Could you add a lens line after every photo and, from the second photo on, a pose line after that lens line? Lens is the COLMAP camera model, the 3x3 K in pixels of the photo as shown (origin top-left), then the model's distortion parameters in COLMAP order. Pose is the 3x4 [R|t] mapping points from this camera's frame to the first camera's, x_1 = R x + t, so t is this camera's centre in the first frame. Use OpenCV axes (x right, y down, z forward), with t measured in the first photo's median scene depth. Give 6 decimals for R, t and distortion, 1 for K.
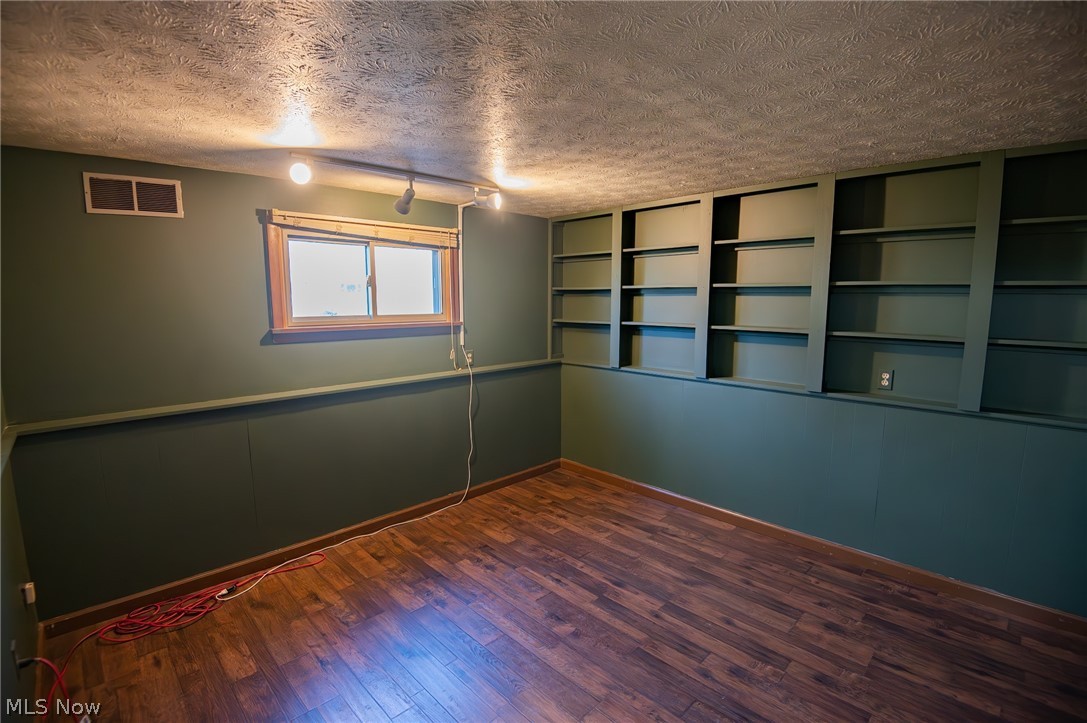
lens RADIAL K [[510.3, 0, 543.5], [0, 510.3, 361.5], [0, 0, 1]] dist [-0.000893, -0.000249]
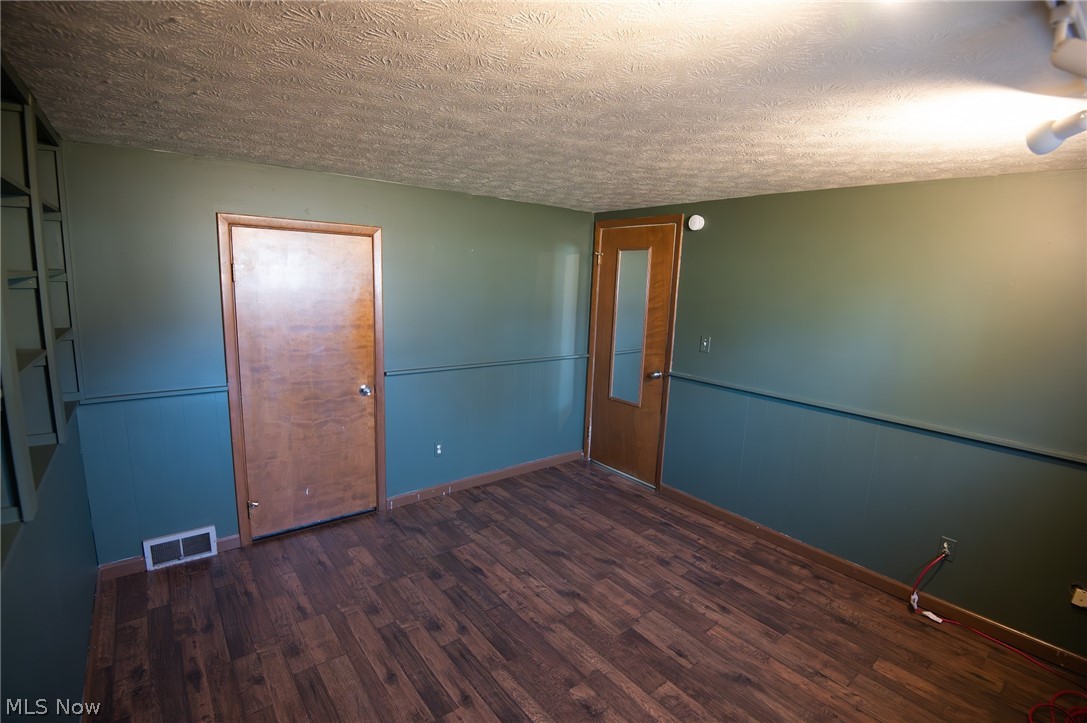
lens RADIAL K [[510.3, 0, 543.5], [0, 510.3, 361.5], [0, 0, 1]] dist [-0.000893, -0.000249]
pose [[-0.993964, -0.056536, 0.094018, 0.059074], [-0.026331, 0.954879, 0.295824, -0.290022], [-0.106500, 0.291563, -0.950604, 1.792852]]
